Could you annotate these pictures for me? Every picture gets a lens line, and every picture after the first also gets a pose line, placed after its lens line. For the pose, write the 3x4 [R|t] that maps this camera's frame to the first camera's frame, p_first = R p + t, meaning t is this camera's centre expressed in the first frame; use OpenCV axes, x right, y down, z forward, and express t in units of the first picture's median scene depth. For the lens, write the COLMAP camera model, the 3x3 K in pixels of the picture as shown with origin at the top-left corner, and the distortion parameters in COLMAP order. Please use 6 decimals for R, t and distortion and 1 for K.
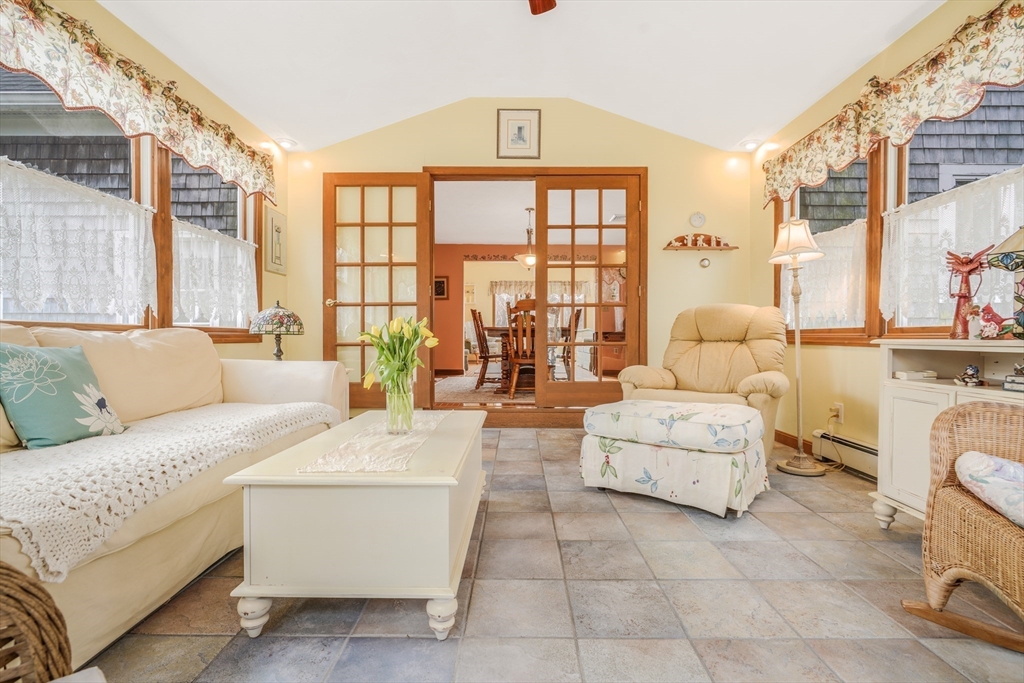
lens RADIAL K [[467.4, 0, 514.4], [0, 467.4, 342.1], [0, 0, 1]] dist [-0.013083, 0.003834]
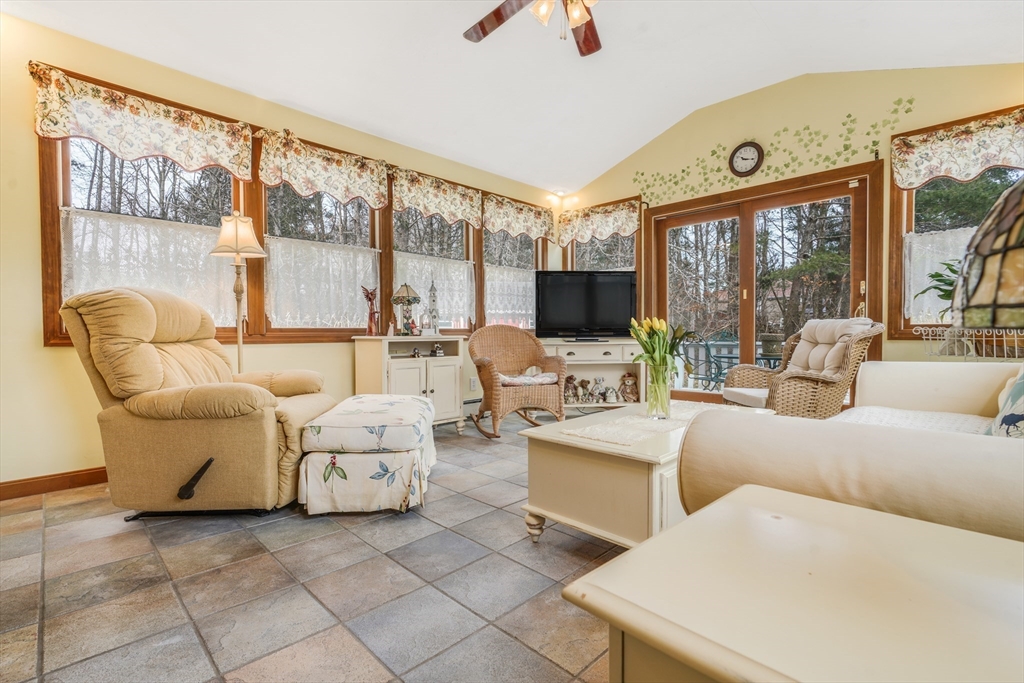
lens RADIAL K [[467.4, 0, 505.1], [0, 467.4, 343.3], [0, 0, 1]] dist [-0.013083, 0.003834]
pose [[-0.704085, -0.010914, 0.710032, -0.579845], [0.013066, 0.999514, 0.028319, -0.020545], [-0.709996, 0.029216, -0.703600, 1.527509]]
